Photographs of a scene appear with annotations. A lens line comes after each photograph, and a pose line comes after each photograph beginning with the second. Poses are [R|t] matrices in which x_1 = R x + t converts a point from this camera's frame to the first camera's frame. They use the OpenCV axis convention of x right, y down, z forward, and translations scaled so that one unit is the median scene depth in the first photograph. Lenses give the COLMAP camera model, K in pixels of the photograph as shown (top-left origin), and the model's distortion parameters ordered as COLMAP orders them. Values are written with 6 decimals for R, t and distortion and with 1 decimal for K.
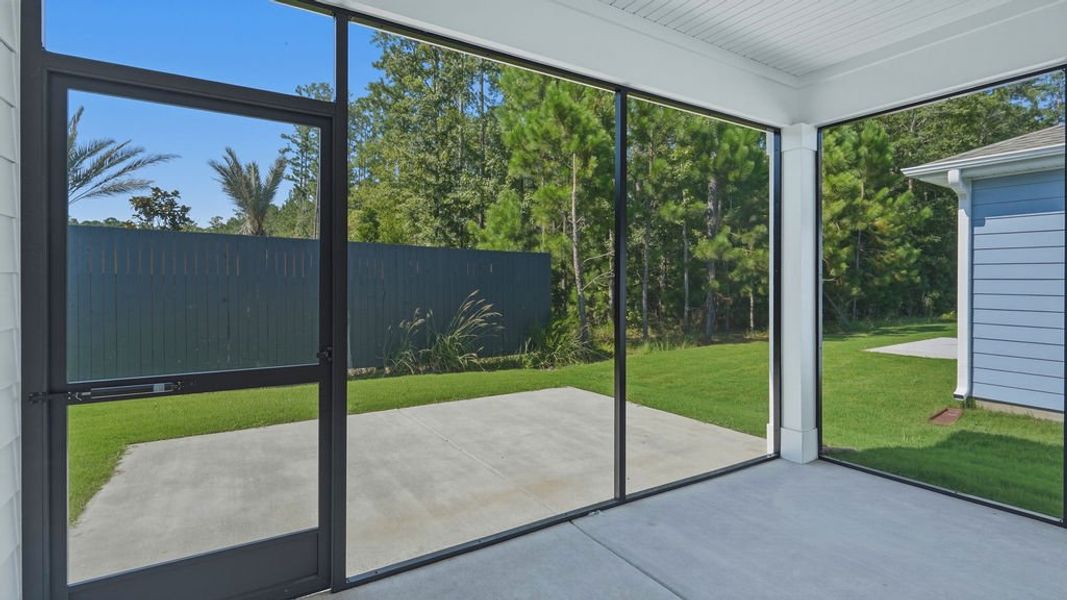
lens RADIAL K [[500.0, 0, 528.8], [0, 500.0, 284.4], [0, 0, 1]] dist [0.012442, -0.000023]
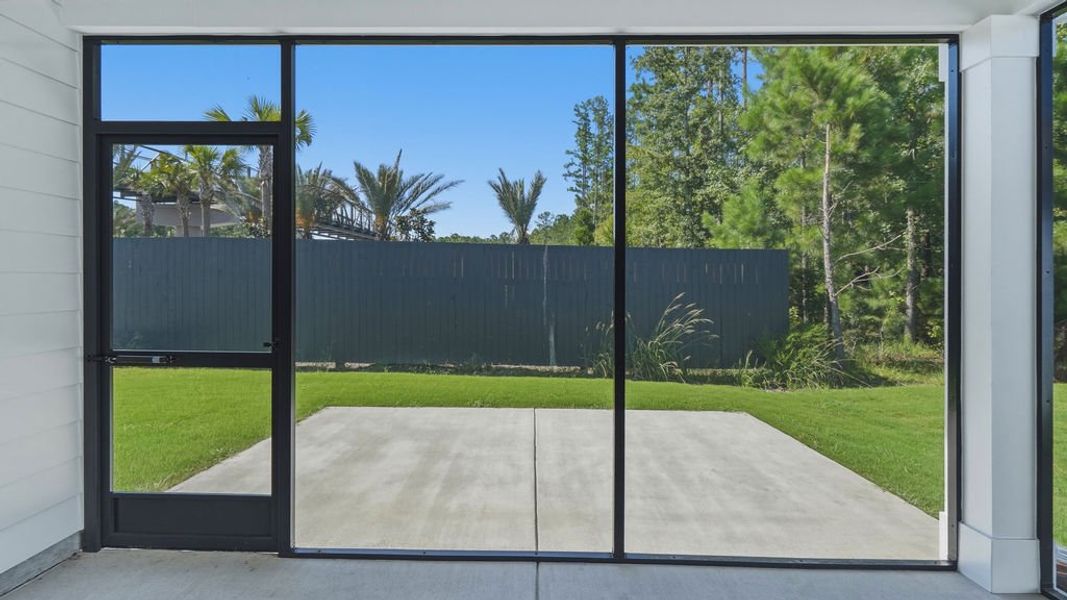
lens RADIAL K [[503.7, 0, 527.8], [0, 503.7, 286.9], [0, 0, 1]] dist [0.002749, 0.000321]
pose [[0.841649, 0.008043, -0.539965, 0.127096], [-0.008207, 0.999964, 0.002103, 0.000352], [0.539963, 0.002662, 0.841685, 0.064628]]
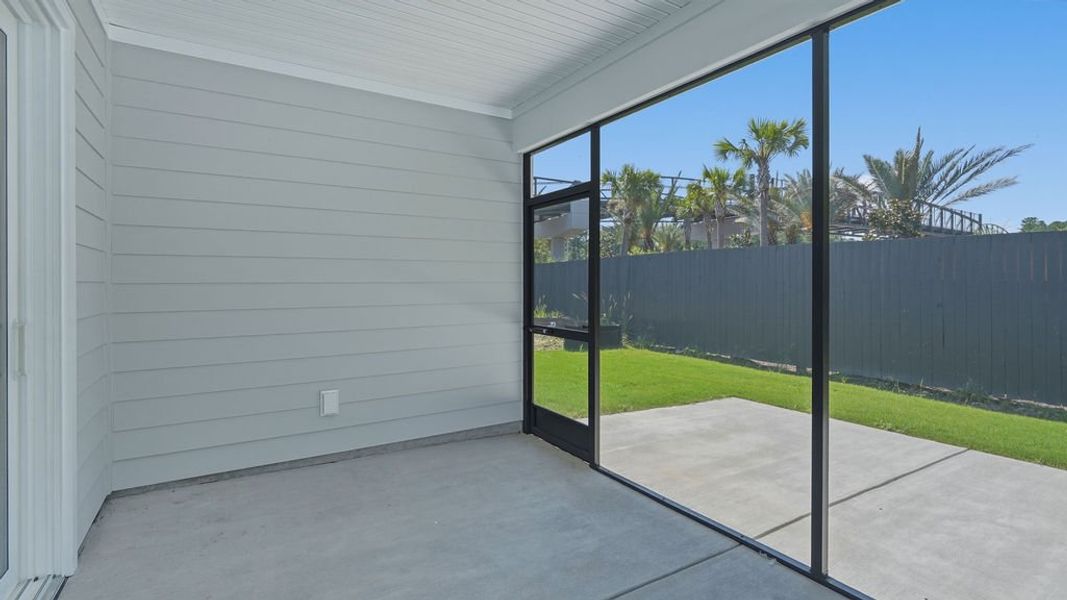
lens RADIAL K [[500.0, 0, 528.8], [0, 500.0, 284.4], [0, 0, 1]] dist [0.012442, -0.000023]
pose [[-0.001274, -0.003350, -0.999994, 0.243798], [-0.008060, 0.999962, -0.003340, 0.000102], [0.999967, 0.008055, -0.001301, 0.146547]]
